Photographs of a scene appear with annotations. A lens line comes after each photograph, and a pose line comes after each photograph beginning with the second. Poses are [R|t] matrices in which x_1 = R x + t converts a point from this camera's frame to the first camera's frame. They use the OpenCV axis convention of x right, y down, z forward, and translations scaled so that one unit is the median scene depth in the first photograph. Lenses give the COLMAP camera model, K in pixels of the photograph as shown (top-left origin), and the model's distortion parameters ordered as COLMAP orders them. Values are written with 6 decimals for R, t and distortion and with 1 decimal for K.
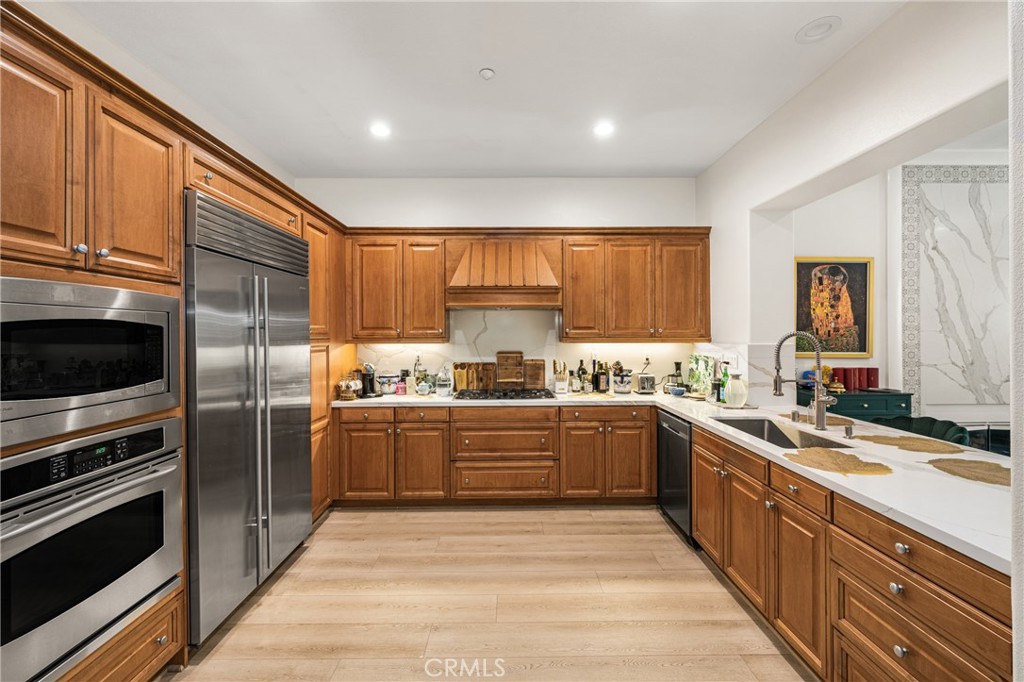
lens RADIAL K [[416.6, 0, 510.5], [0, 416.6, 333.1], [0, 0, 1]] dist [-0.001055, -0.000054]
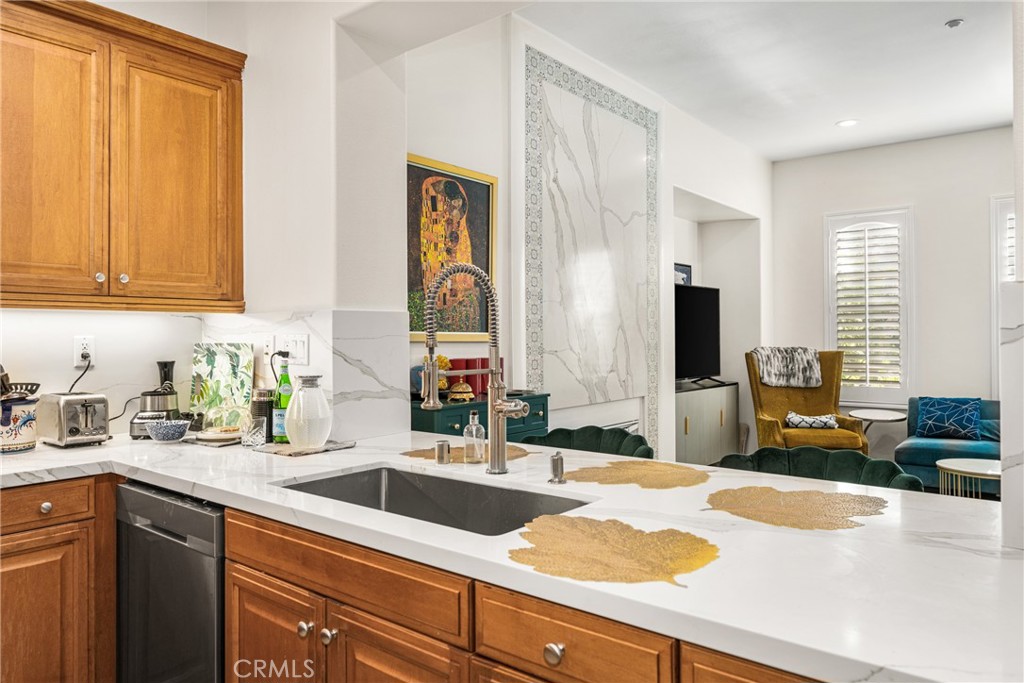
lens RADIAL K [[696.6, 0, 513.7], [0, 696.6, 328.0], [0, 0, 1]] dist [-0.004676, 0.000432]
pose [[0.635702, 0.008811, 0.771885, 0.096562], [0.000946, 0.999925, -0.012193, 0.052226], [-0.771934, 0.008481, 0.635646, 0.328459]]
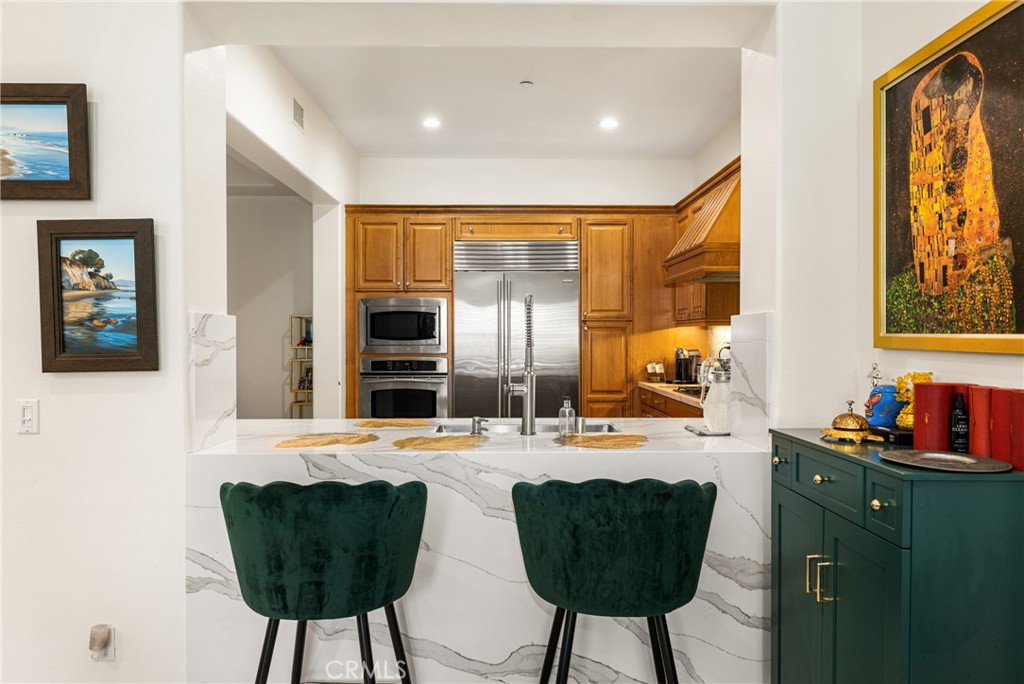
lens RADIAL K [[694.5, 0, 510.5], [0, 694.5, 345.9], [0, 0, 1]] dist [0.000040, 0.001778]
pose [[0.003031, 0.015606, -0.999874, 1.302485], [0.002422, 0.999875, 0.015614, 0.046153], [0.999992, -0.002469, 0.002993, 0.664901]]
